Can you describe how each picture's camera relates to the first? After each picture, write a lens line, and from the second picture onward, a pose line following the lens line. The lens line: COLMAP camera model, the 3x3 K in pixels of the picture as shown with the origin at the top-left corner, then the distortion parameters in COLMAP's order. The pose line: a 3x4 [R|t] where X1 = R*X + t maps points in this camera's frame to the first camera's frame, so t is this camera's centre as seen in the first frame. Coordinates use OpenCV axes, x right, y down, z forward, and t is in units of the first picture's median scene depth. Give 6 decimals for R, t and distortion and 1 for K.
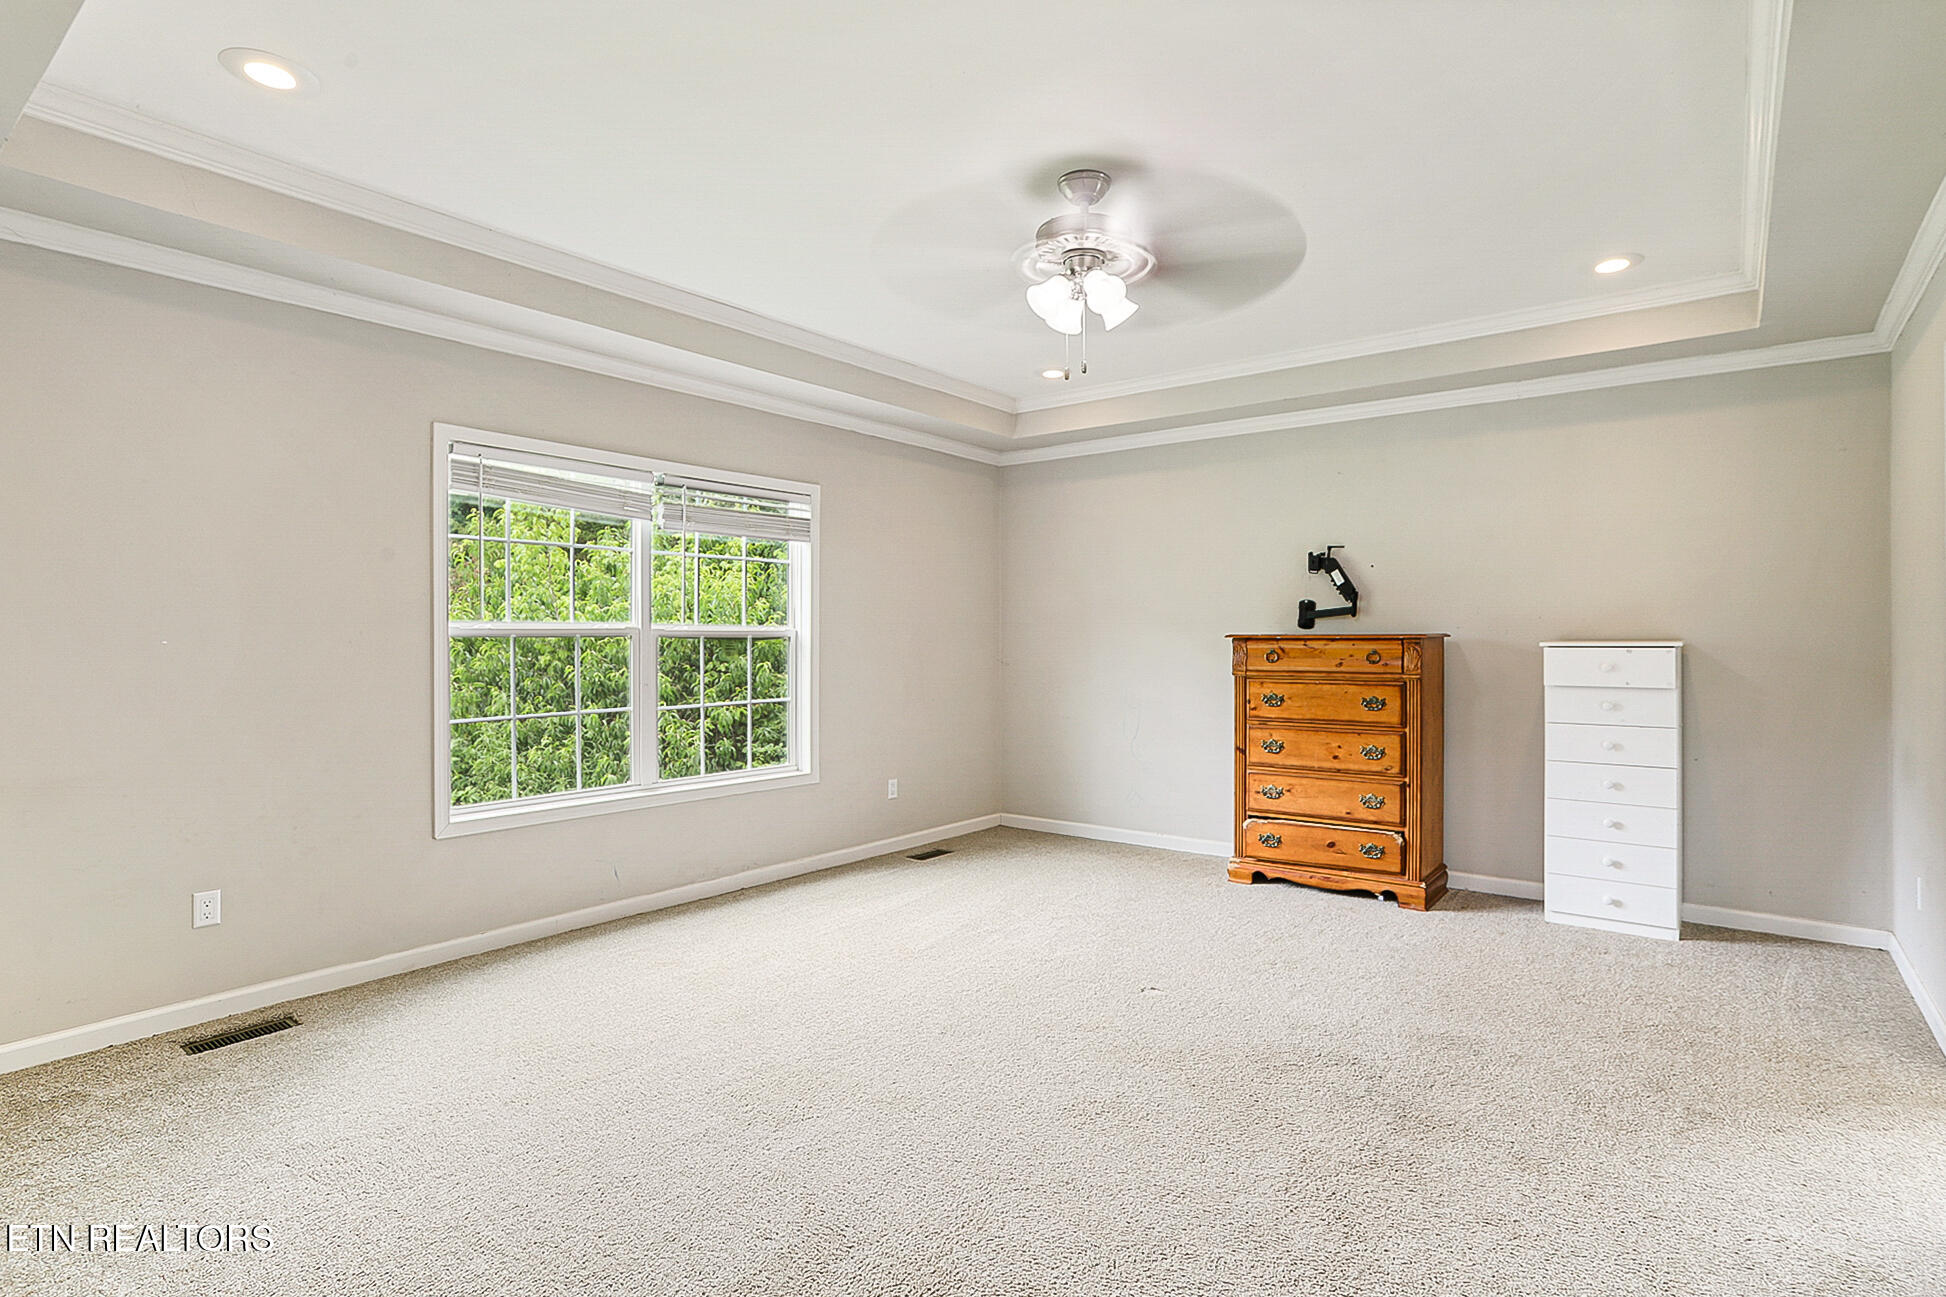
lens RADIAL K [[972.0, 0, 987.8], [0, 972.0, 644.1], [0, 0, 1]] dist [-0.040259, 0.027640]
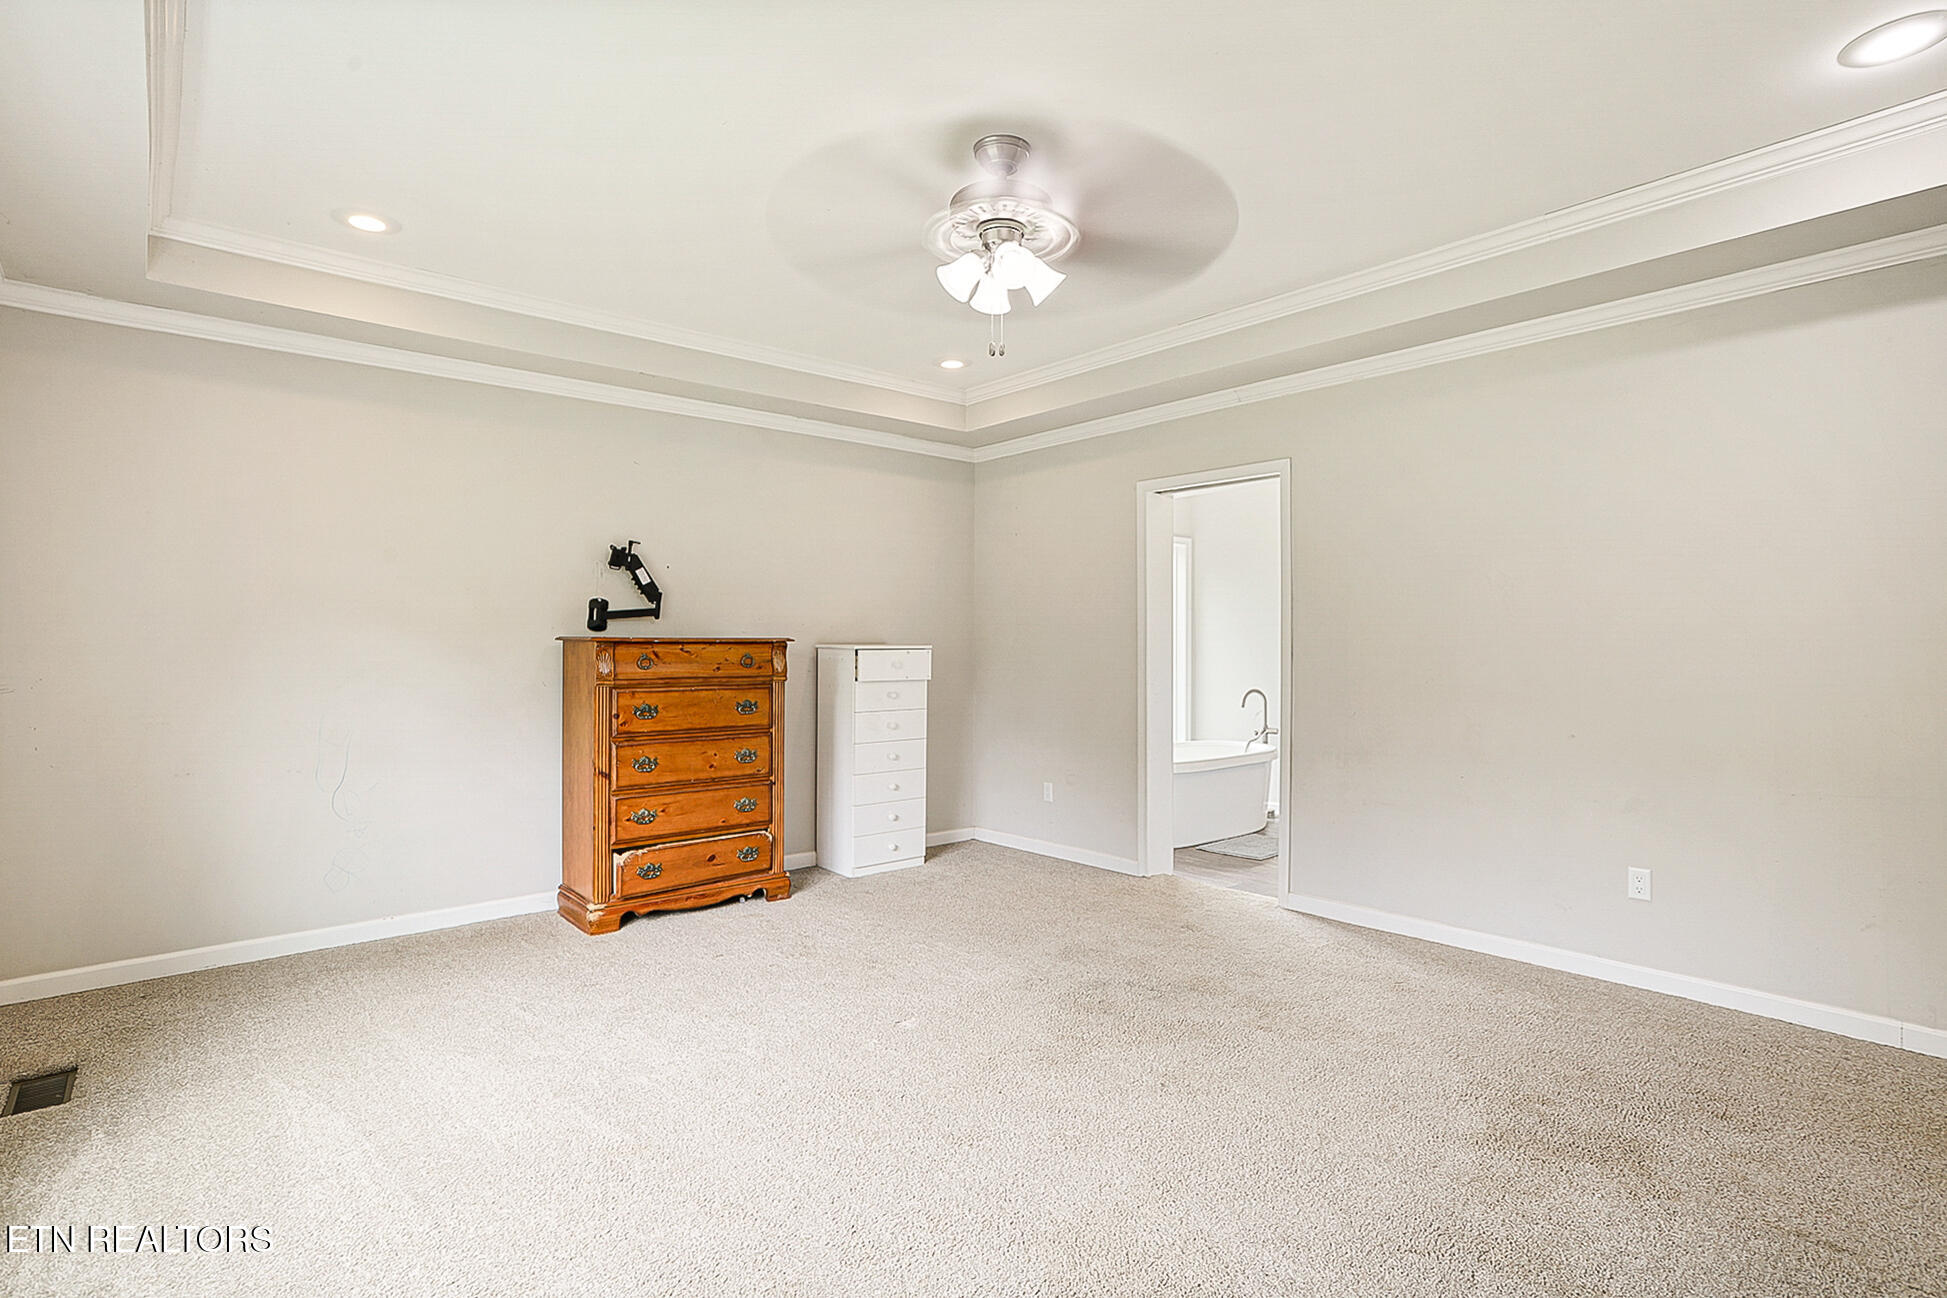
lens RADIAL K [[972.5, 0, 962.3], [0, 972.5, 646.9], [0, 0, 1]] dist [-0.040259, 0.027640]
pose [[0.188121, 0.000209, 0.982146, -0.532436], [0.003186, 0.999995, -0.000823, 0.000543], [-0.982141, 0.003284, 0.188119, 0.569854]]
